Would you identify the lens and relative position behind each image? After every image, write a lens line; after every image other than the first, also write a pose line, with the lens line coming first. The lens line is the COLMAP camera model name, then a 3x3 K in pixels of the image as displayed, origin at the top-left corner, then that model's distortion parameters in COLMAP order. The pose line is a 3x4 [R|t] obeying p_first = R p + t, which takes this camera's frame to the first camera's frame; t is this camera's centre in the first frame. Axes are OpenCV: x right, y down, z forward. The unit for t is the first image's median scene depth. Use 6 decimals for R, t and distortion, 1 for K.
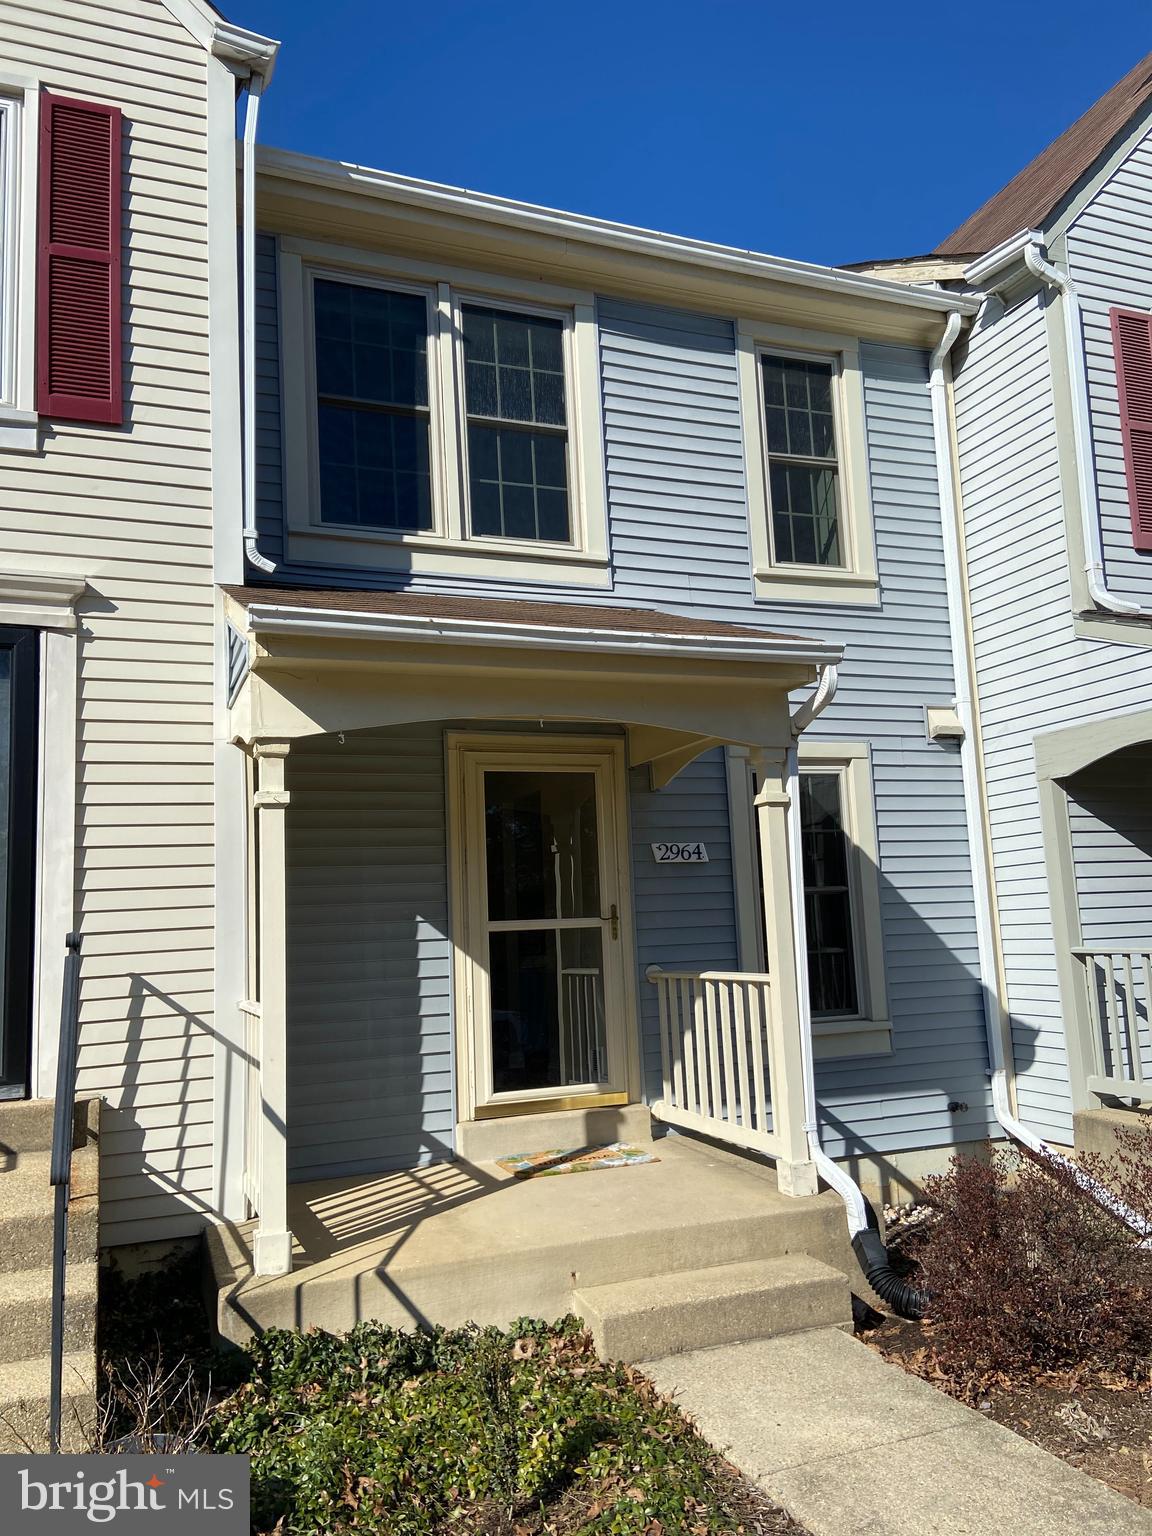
lens RADIAL K [[1157.8, 0, 584.0], [0, 1157.8, 762.2], [0, 0, 1]] dist [0.103158, -0.135327]
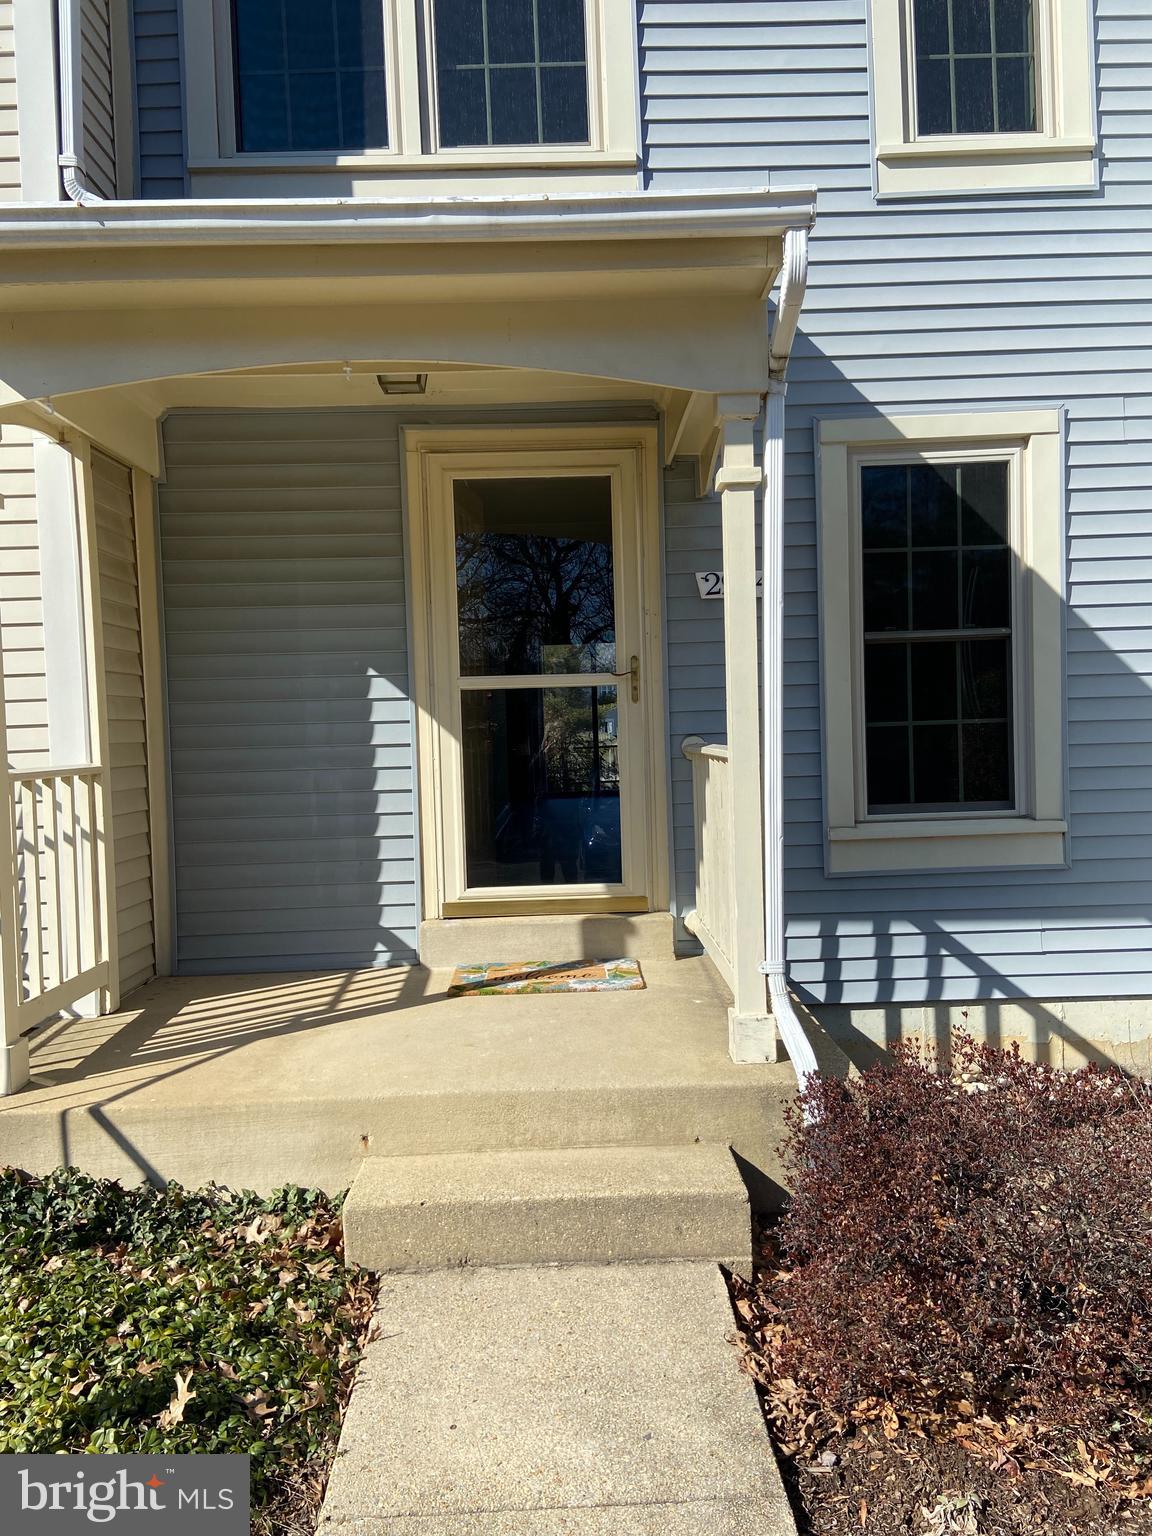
lens RADIAL K [[1157.8, 0, 584.0], [0, 1157.8, 762.2], [0, 0, 1]] dist [0.103158, -0.135327]
pose [[0.936596, 0.024162, -0.349577, 0.275745], [0.041286, 0.983062, 0.178561, 0.059328], [0.347970, -0.181672, 0.919735, 0.310072]]
